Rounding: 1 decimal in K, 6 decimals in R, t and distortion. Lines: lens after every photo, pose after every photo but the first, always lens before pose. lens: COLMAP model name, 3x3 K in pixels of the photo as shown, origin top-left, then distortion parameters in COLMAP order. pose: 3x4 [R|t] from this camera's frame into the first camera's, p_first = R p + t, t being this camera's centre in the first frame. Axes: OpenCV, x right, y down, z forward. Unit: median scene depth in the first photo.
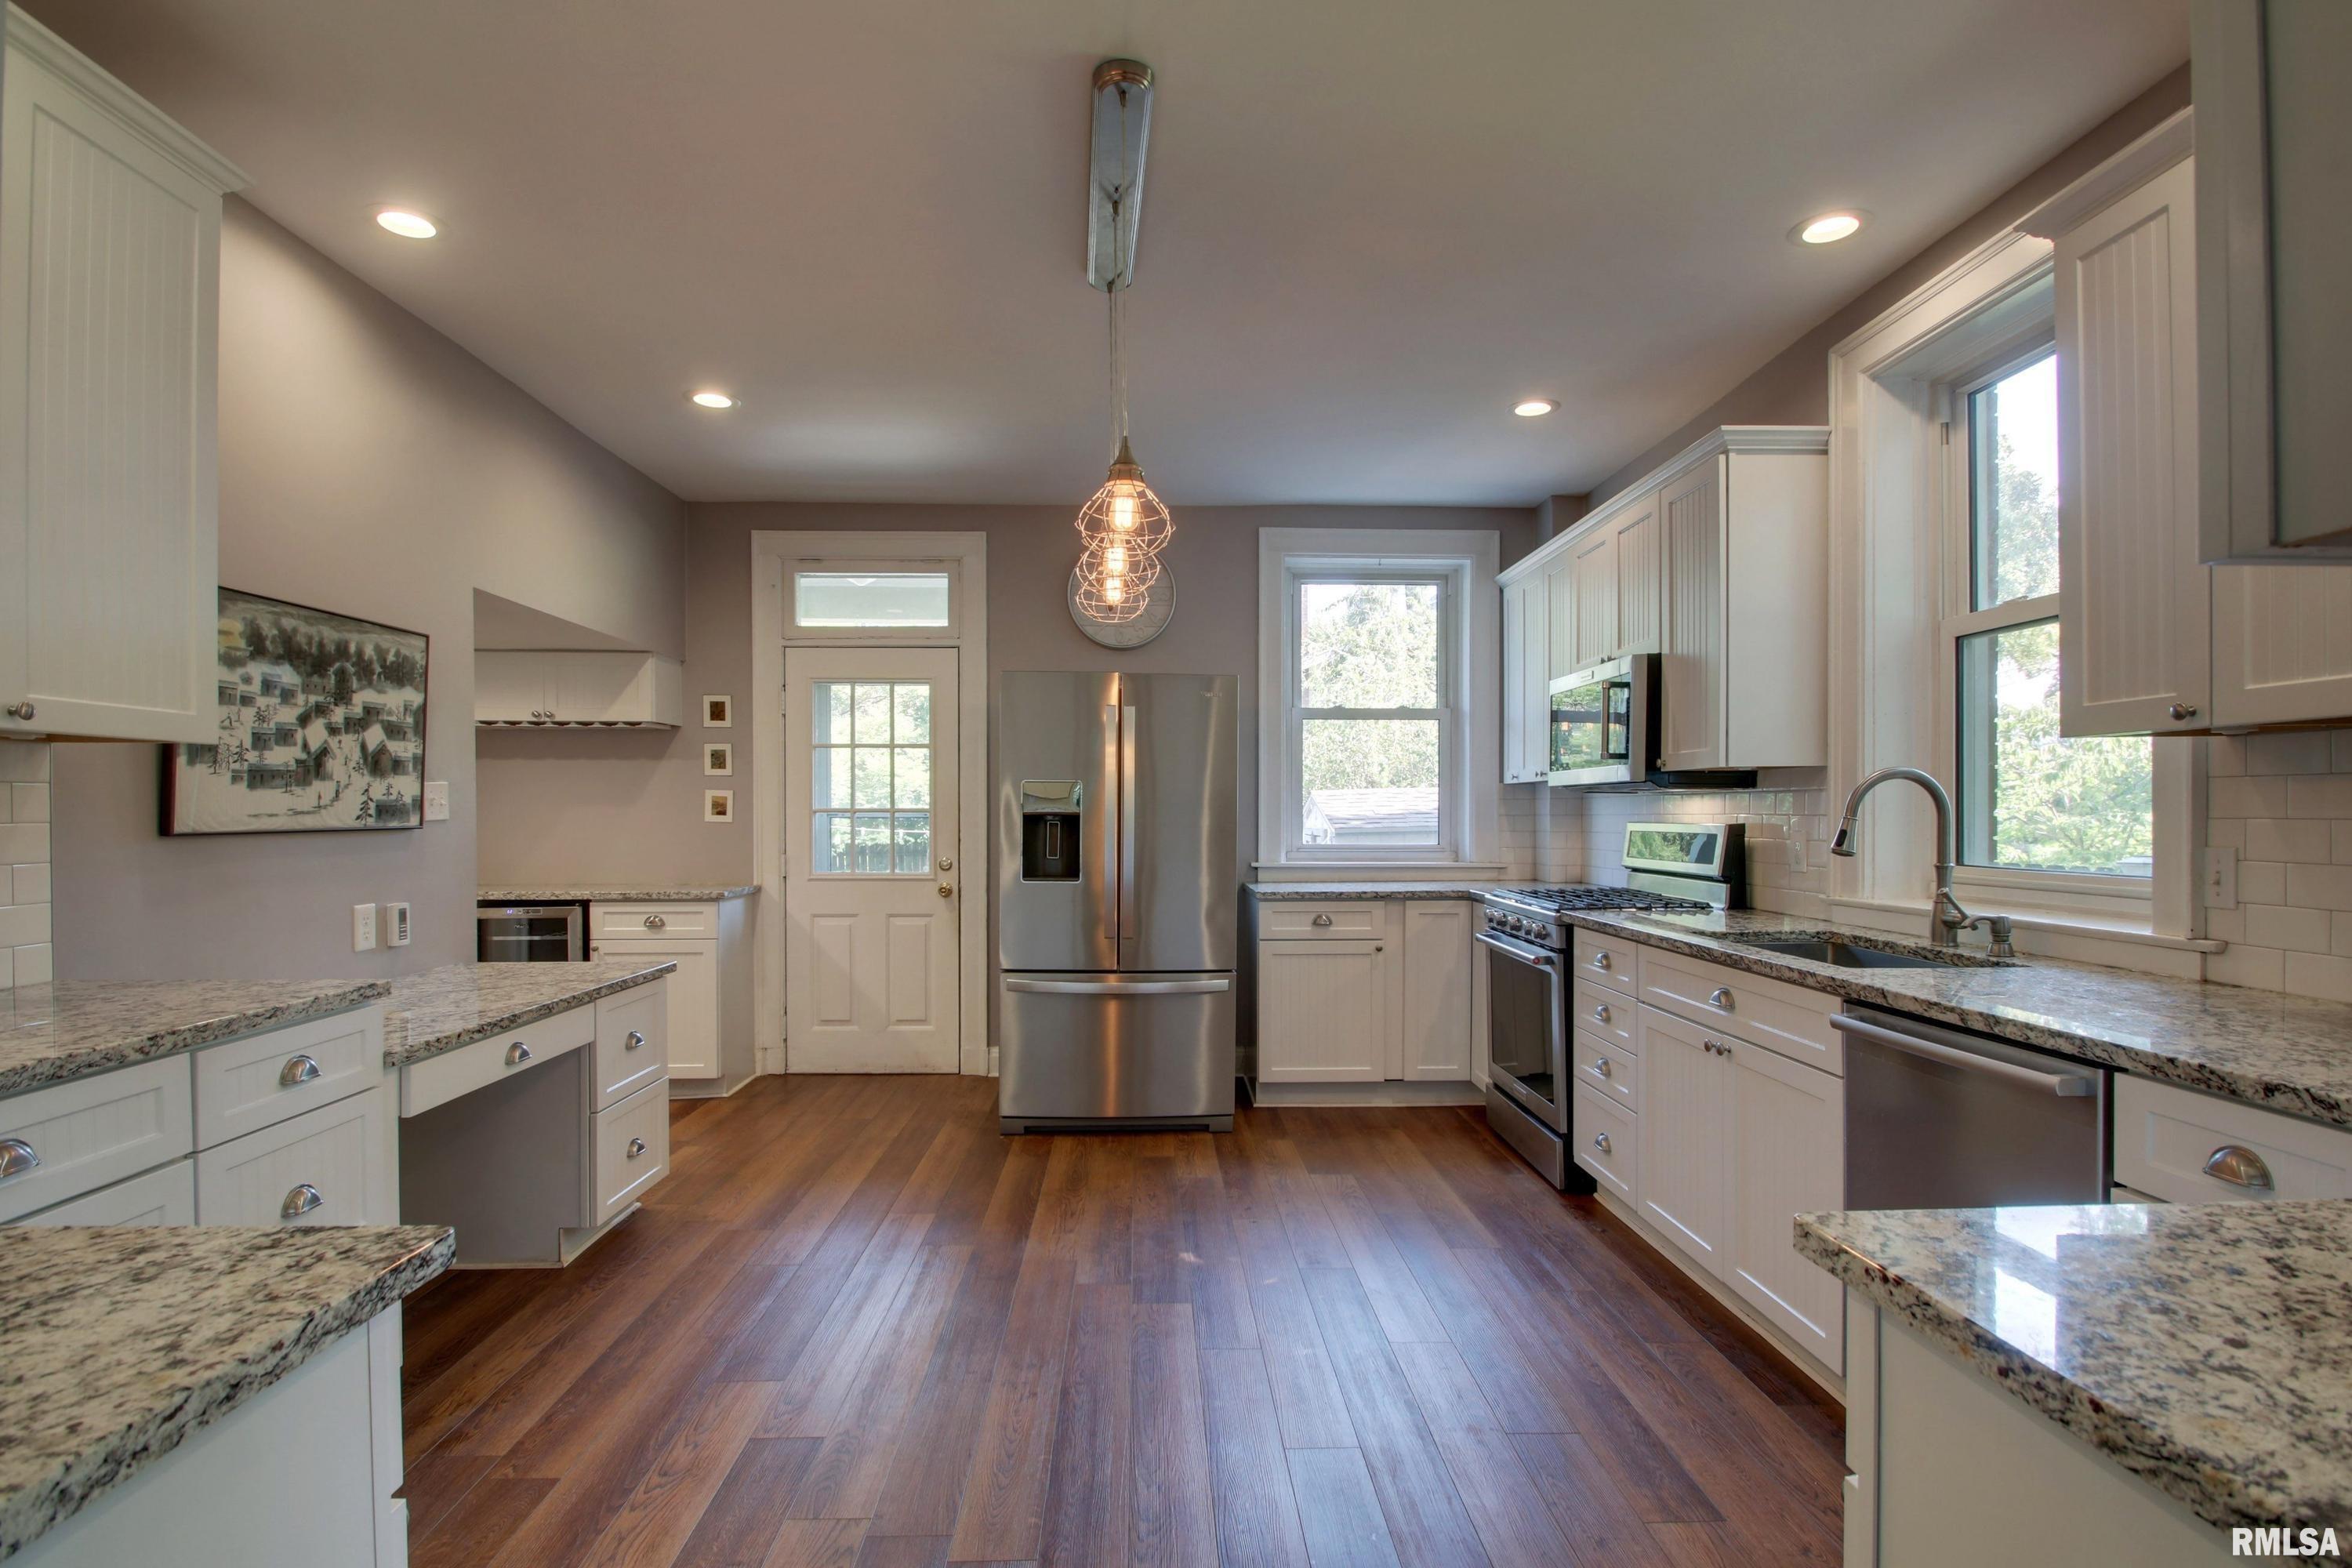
lens RADIAL K [[1140.5, 0, 1205.8], [0, 1140.5, 827.1], [0, 0, 1]] dist [-0.004612, -0.005703]
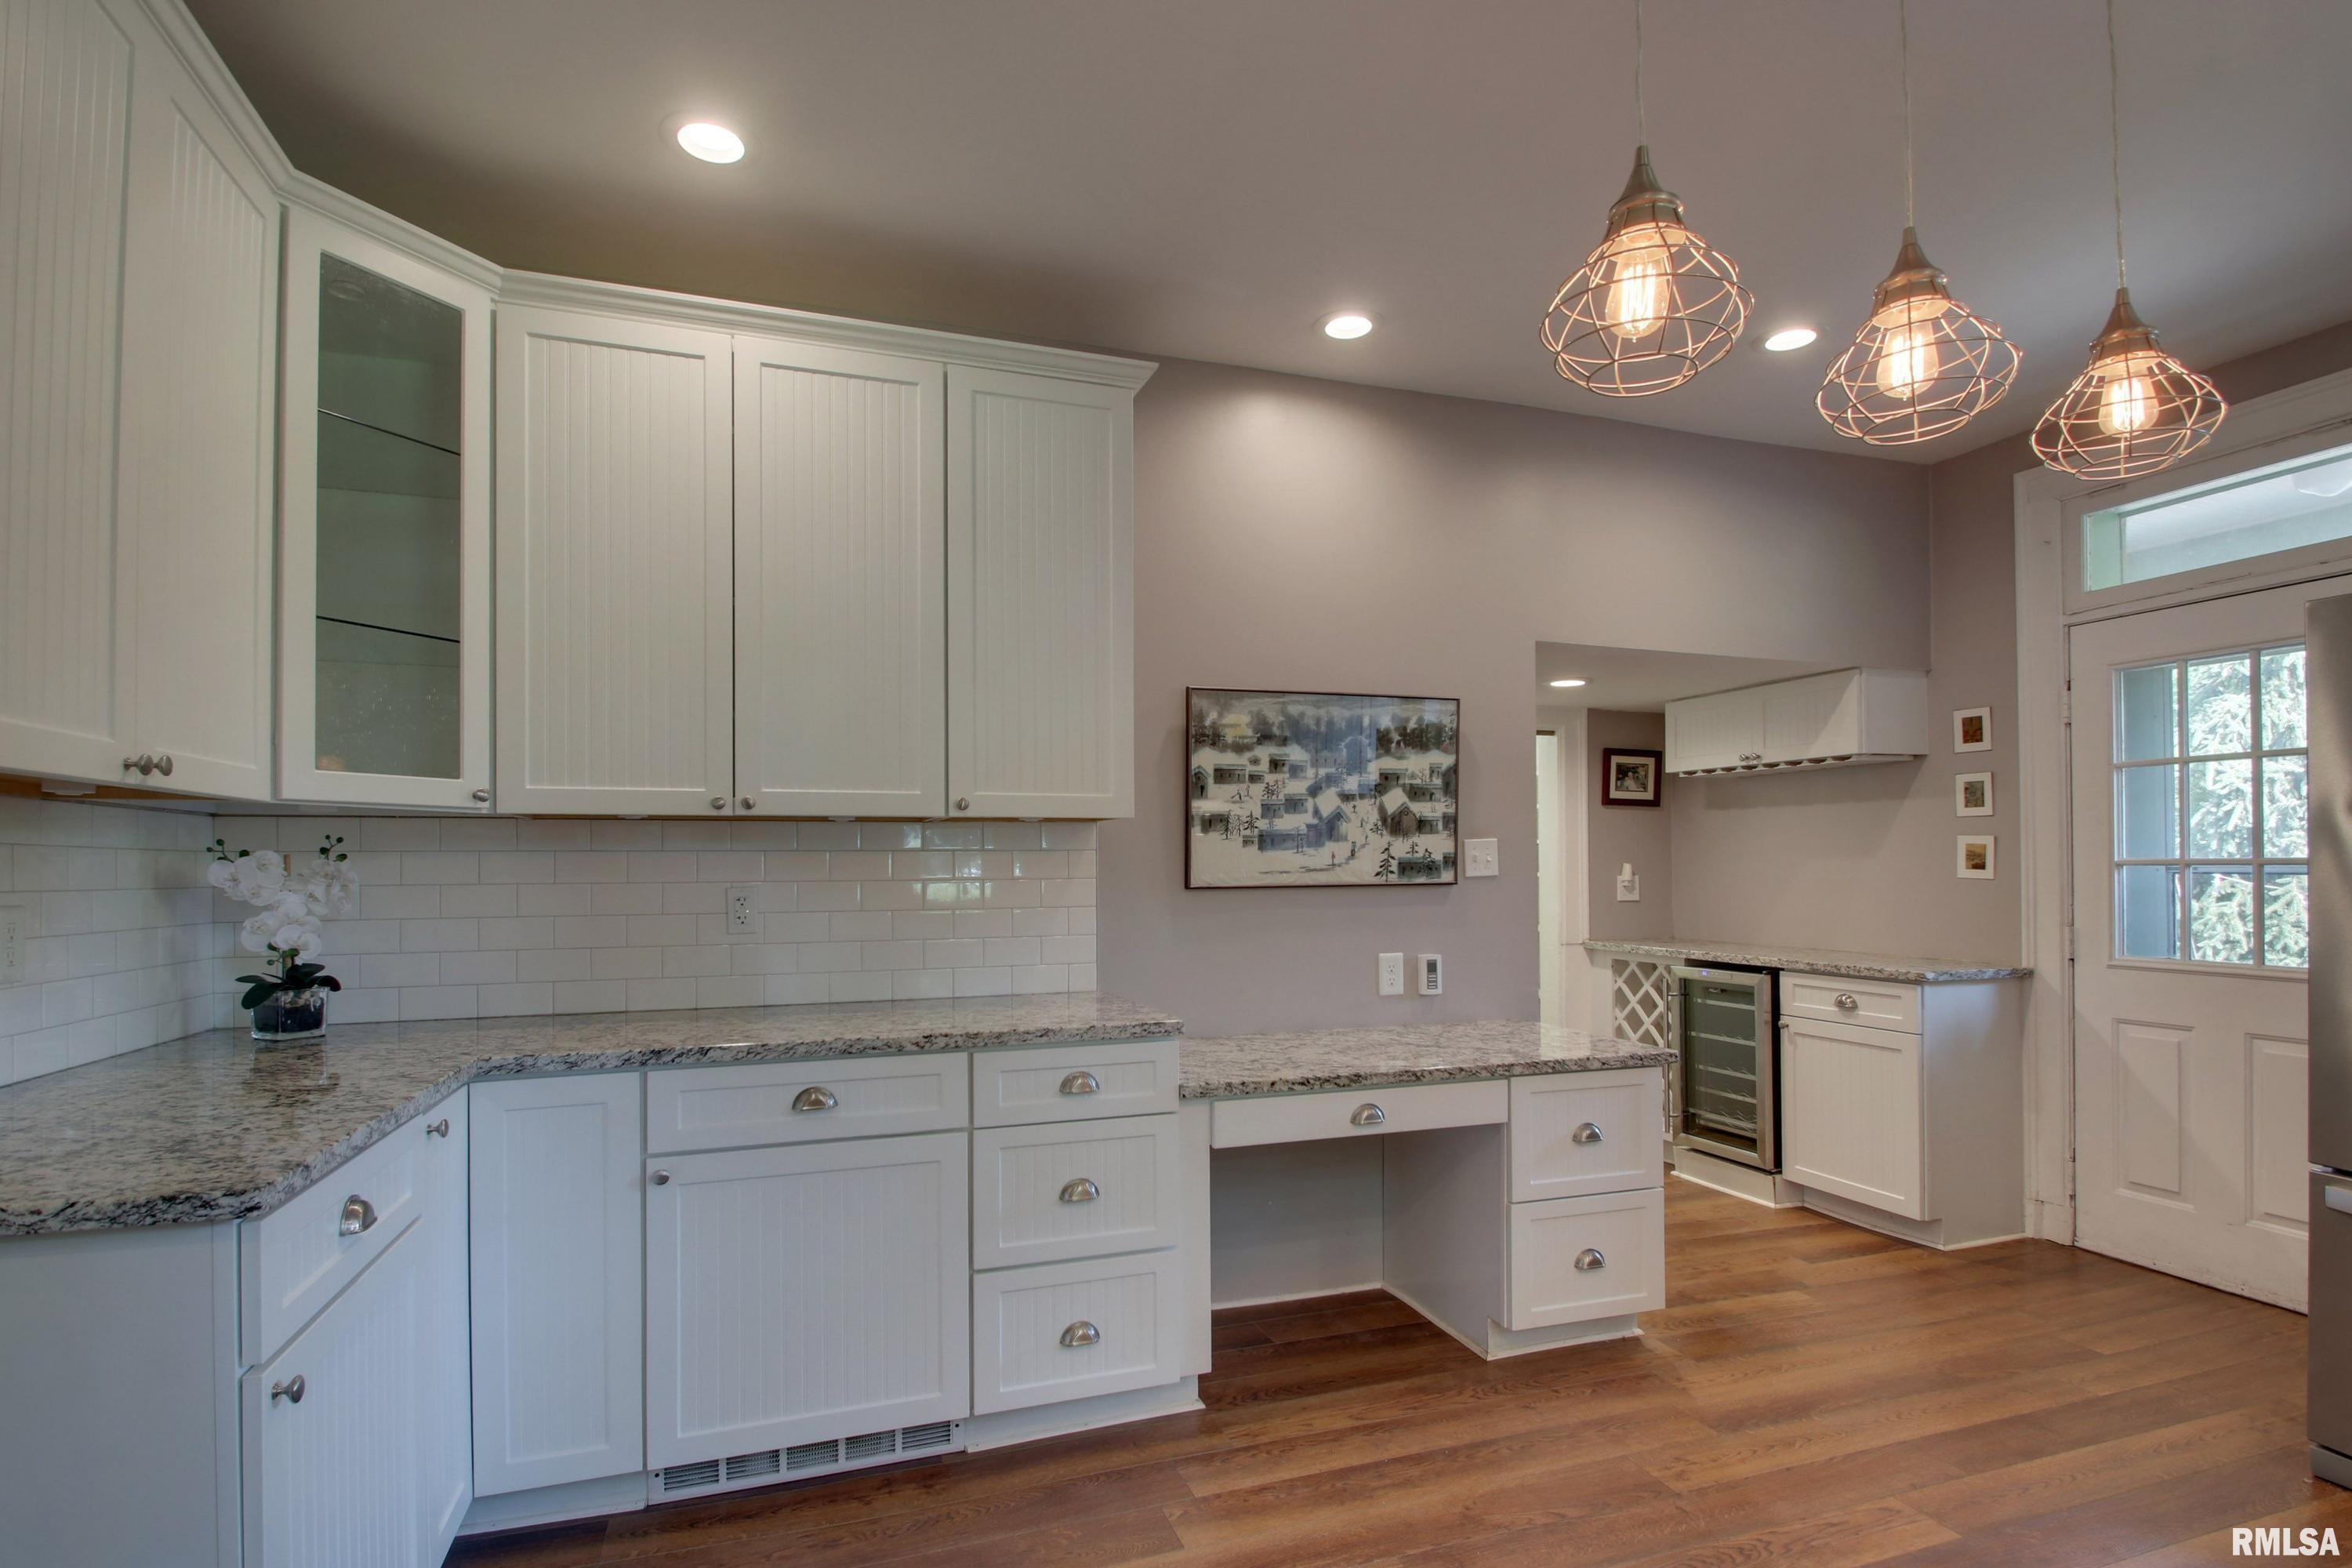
lens RADIAL K [[1140.5, 0, 1122.5], [0, 1140.5, 856.2], [0, 0, 1]] dist [-0.004612, -0.005703]
pose [[0.251532, -0.009307, -0.967804, 0.262228], [-0.007376, 0.999906, -0.011532, -0.010997], [0.967821, 0.010039, 0.251440, 0.475789]]
